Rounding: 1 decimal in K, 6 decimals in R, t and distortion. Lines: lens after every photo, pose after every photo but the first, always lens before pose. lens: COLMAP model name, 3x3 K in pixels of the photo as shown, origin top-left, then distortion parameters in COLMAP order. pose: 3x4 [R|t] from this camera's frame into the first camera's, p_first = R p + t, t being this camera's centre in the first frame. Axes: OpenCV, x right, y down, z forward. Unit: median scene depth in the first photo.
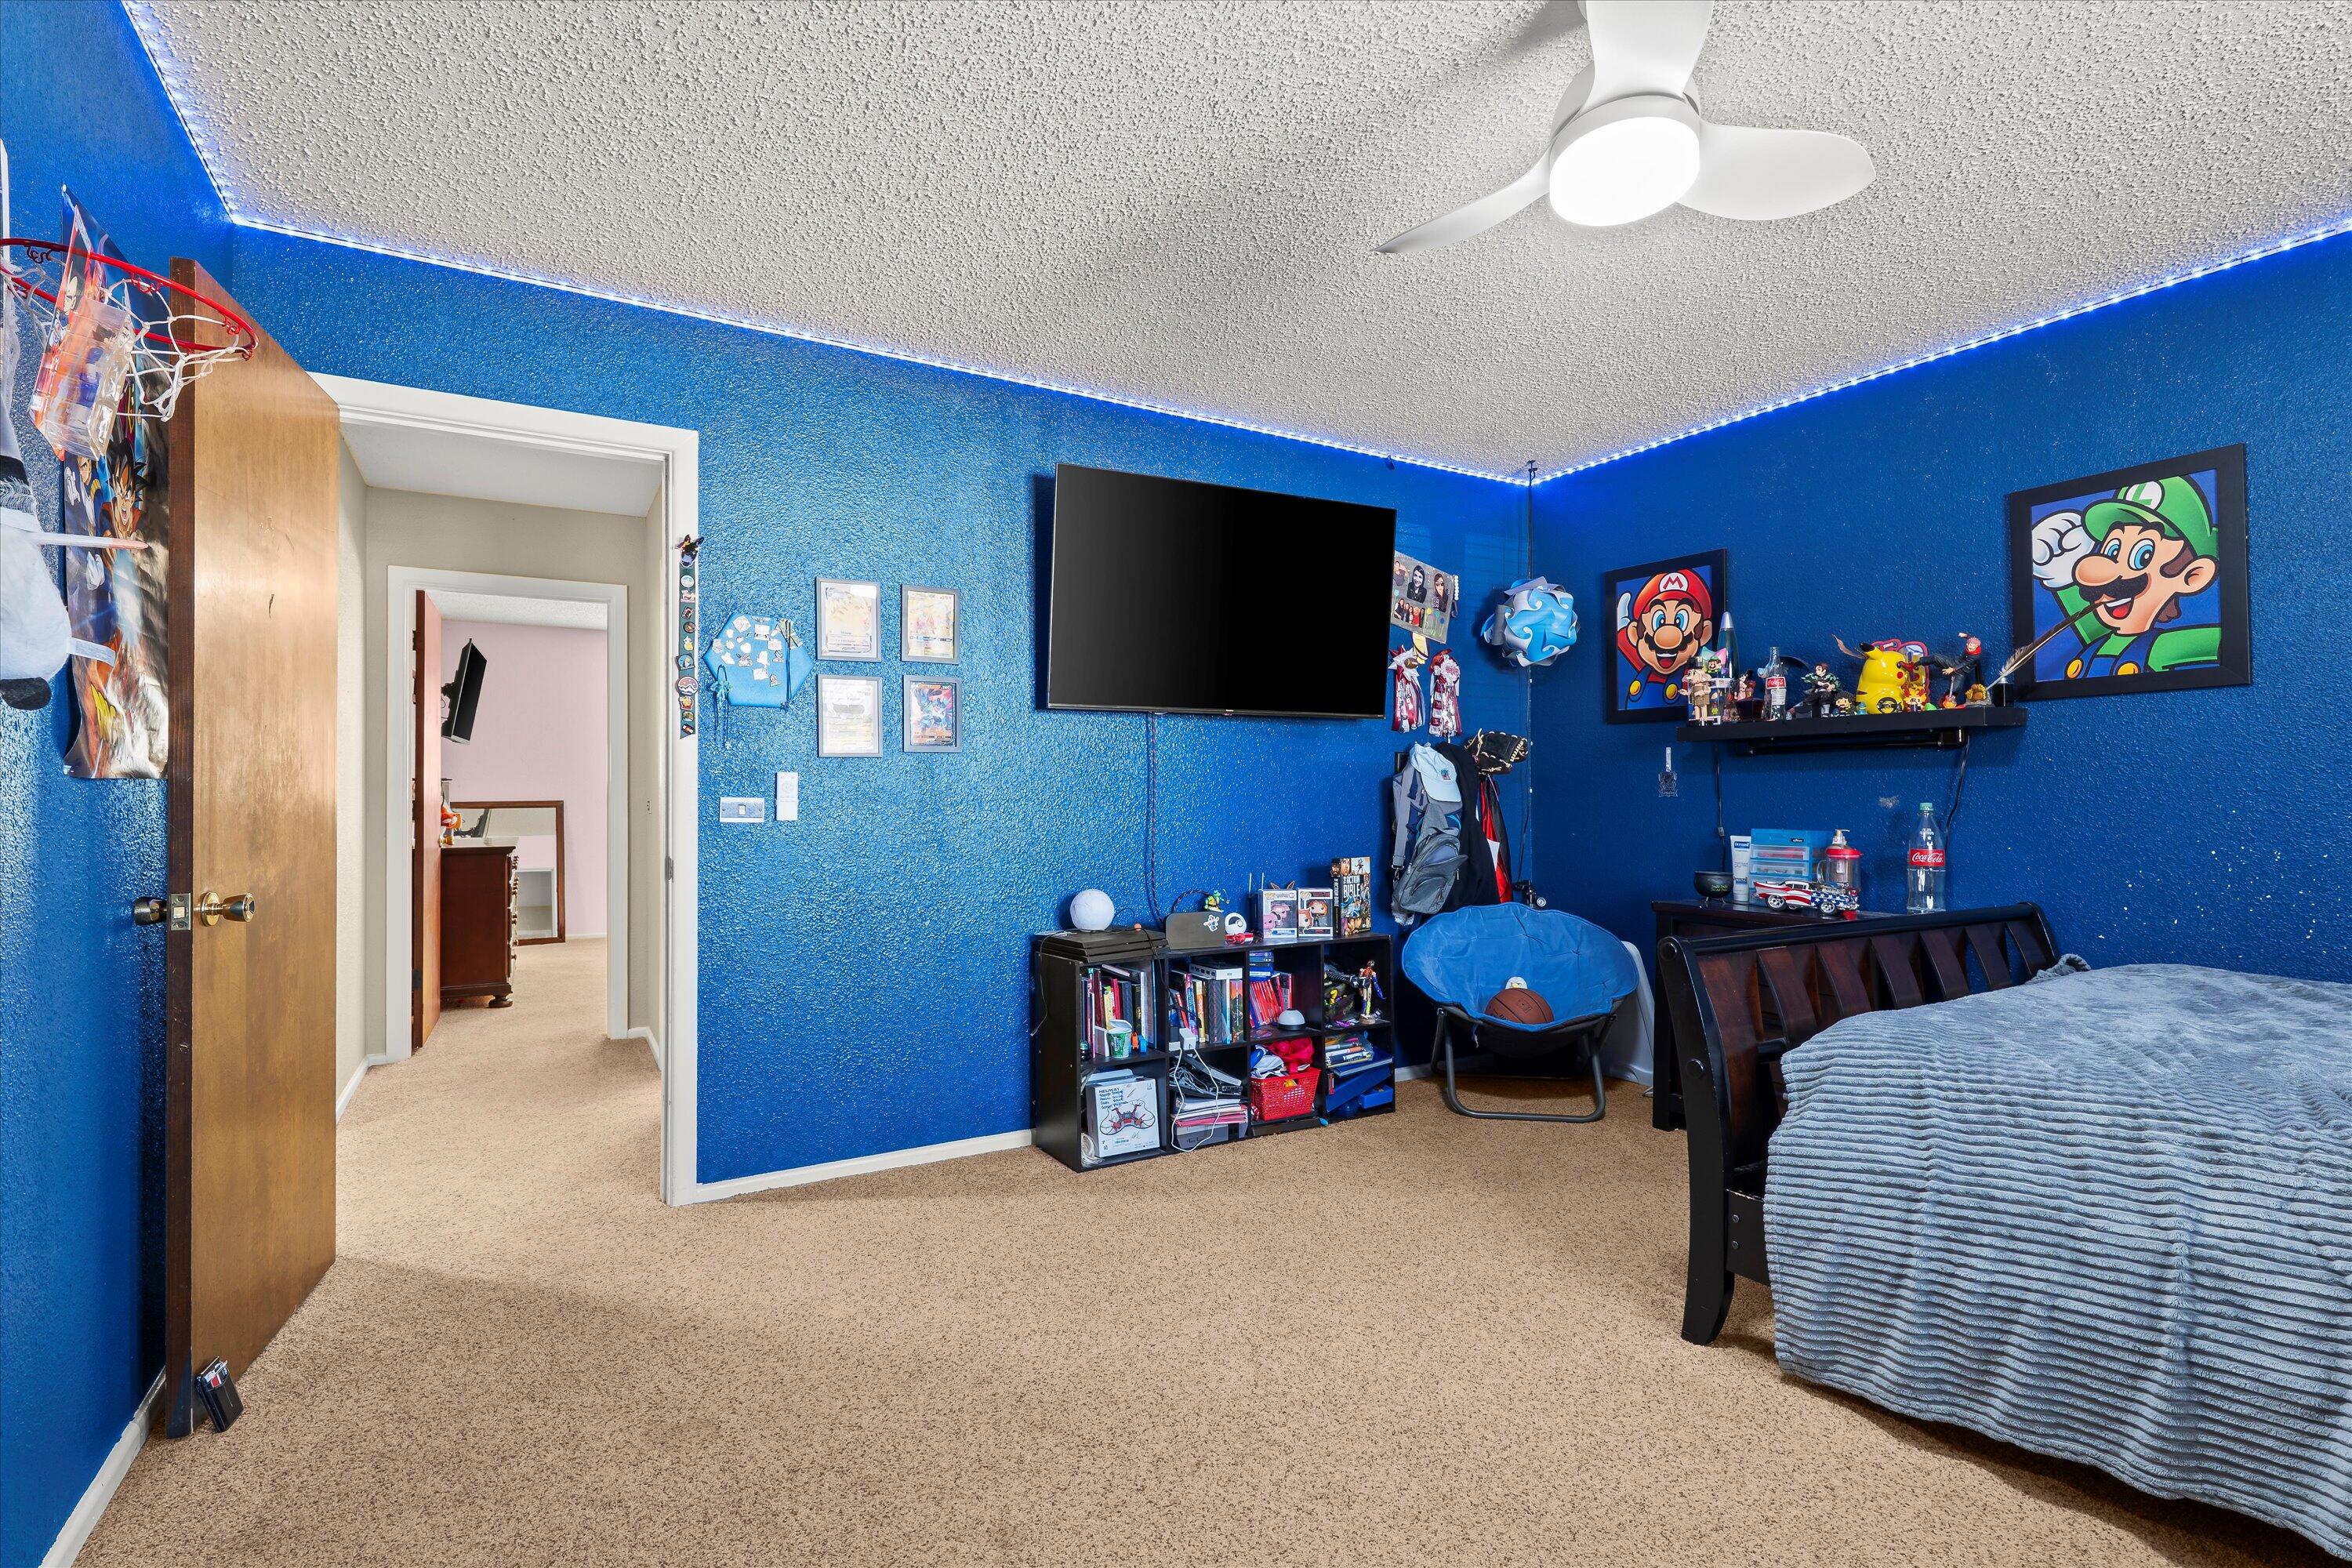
lens RADIAL K [[1104.9, 0, 1172.8], [0, 1104.9, 795.6], [0, 0, 1]] dist [0.005229, 0.001558]
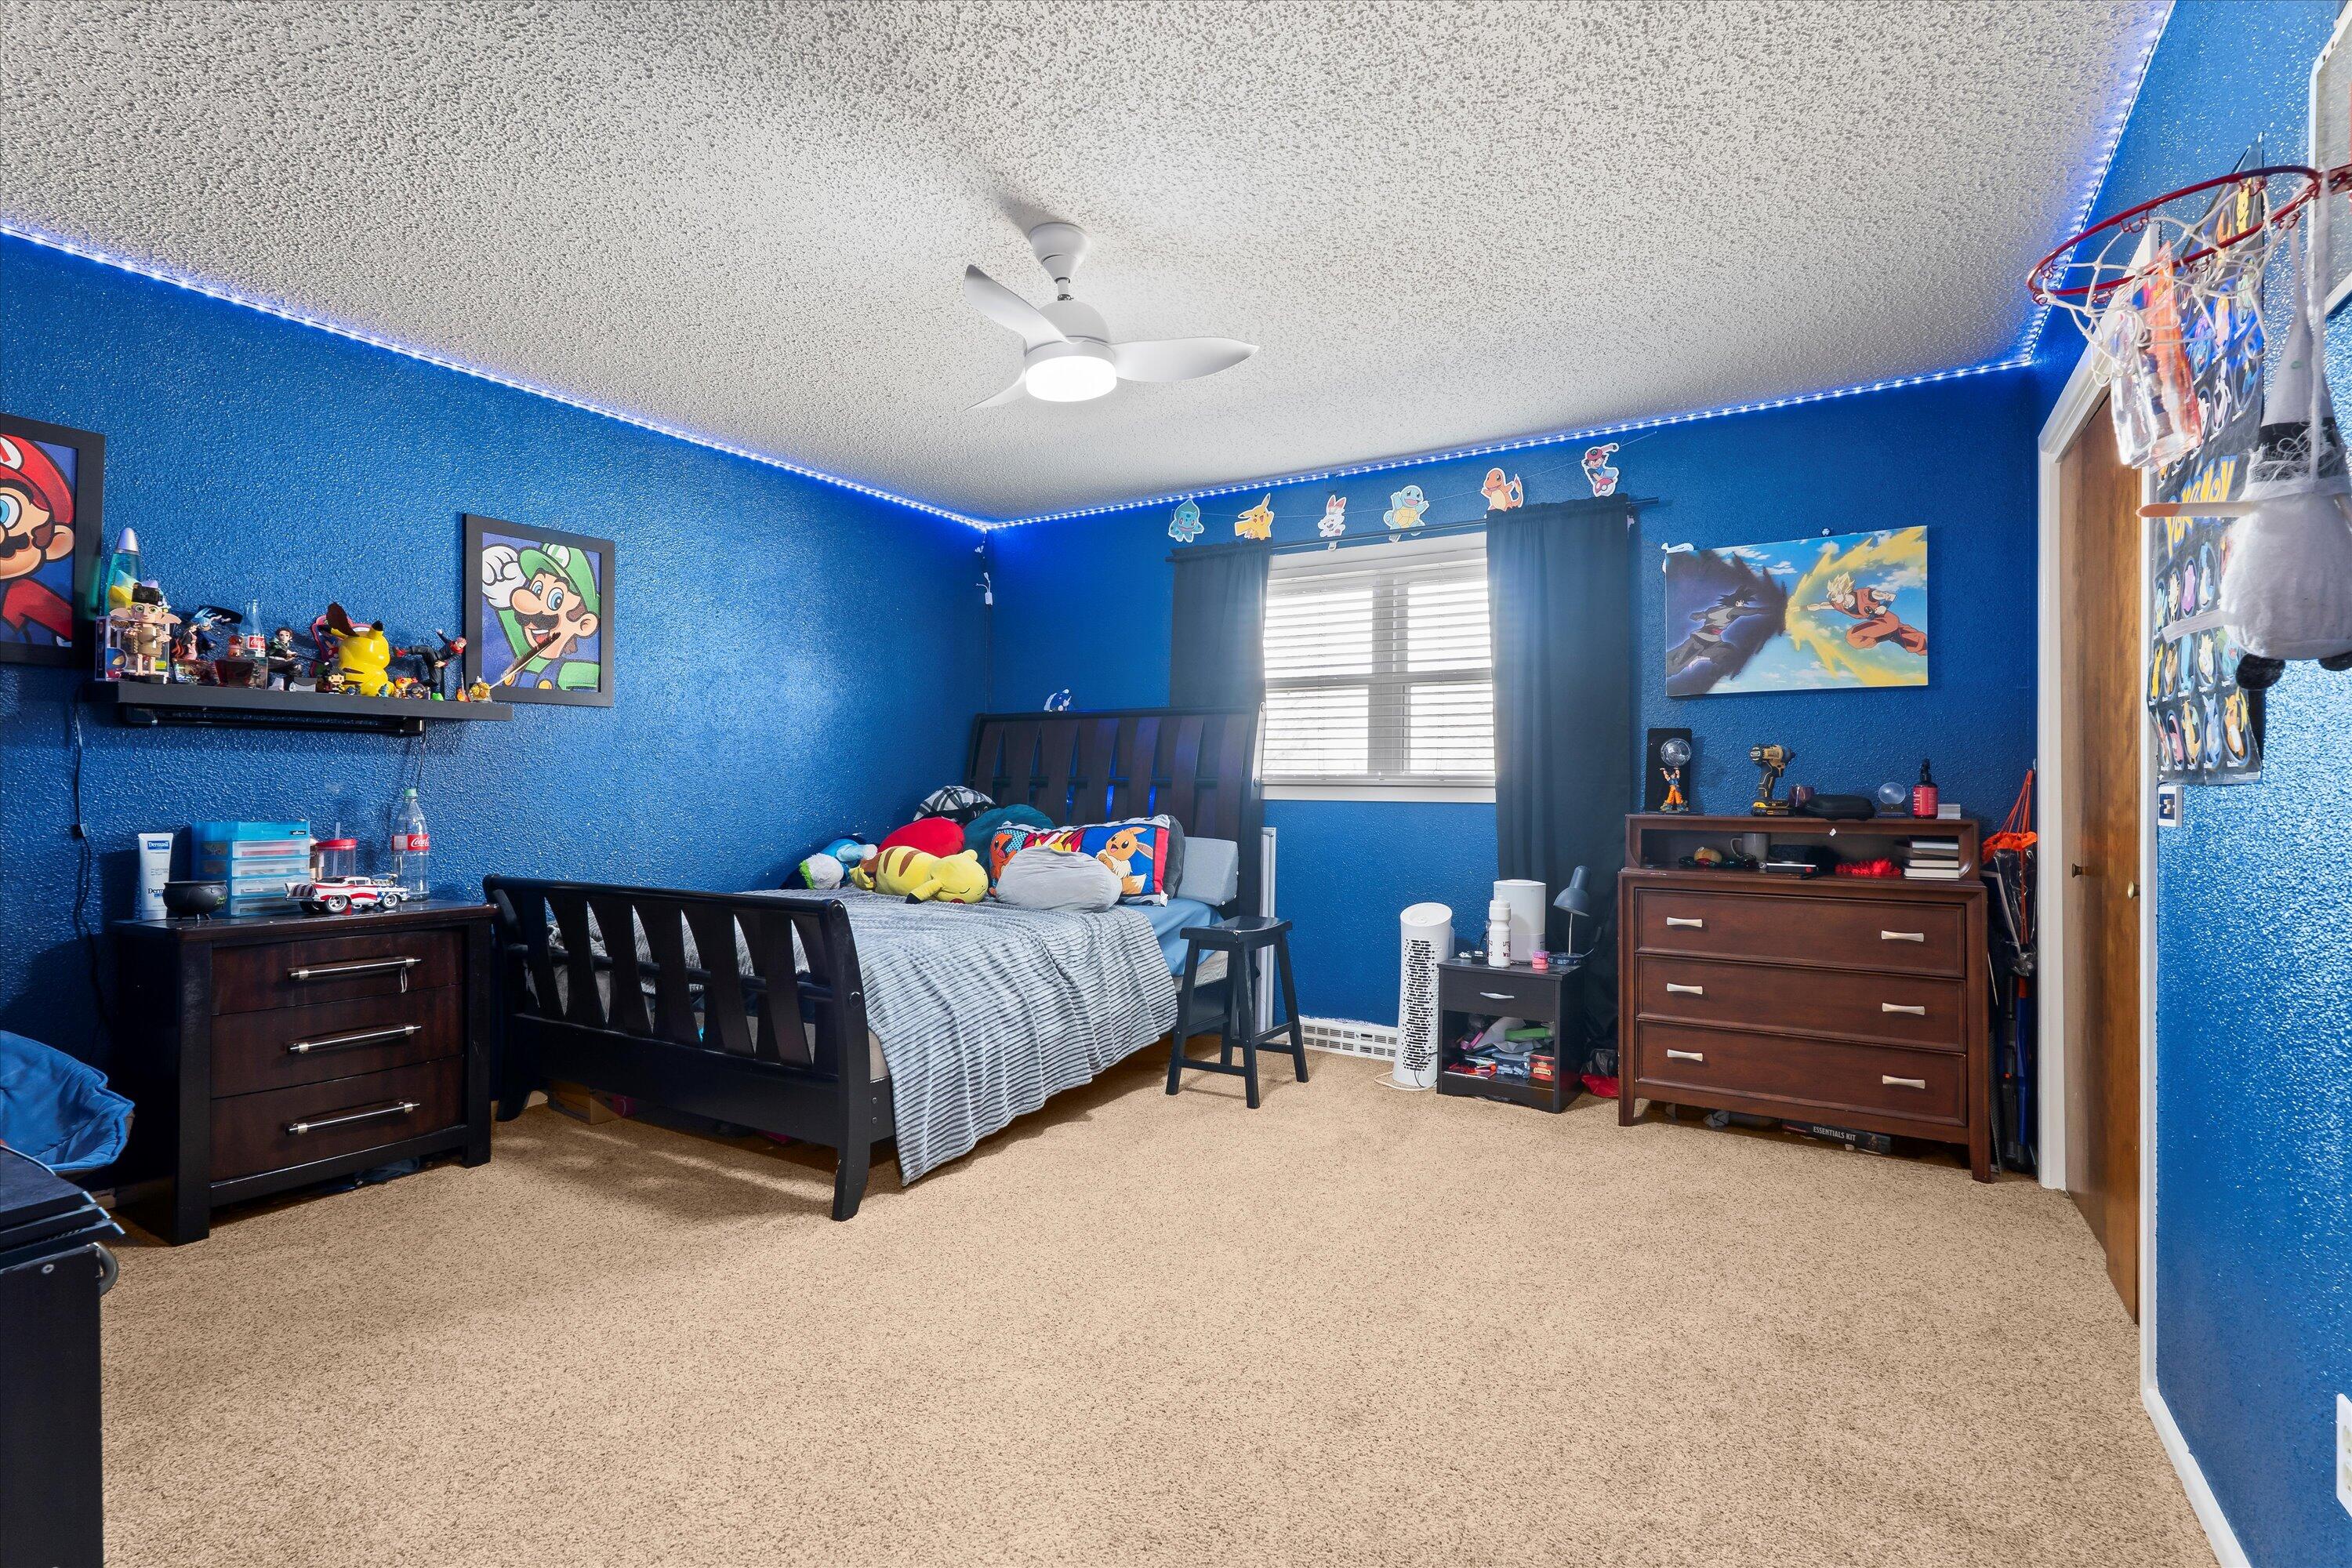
lens RADIAL K [[1104.9, 0, 1173.6], [0, 1104.9, 776.1], [0, 0, 1]] dist [0.005229, 0.001558]
pose [[-0.470633, 0.006977, 0.882302, -0.612836], [-0.007341, 0.999903, -0.011822, 0.002039], [-0.882299, -0.012040, -0.470536, 0.955475]]
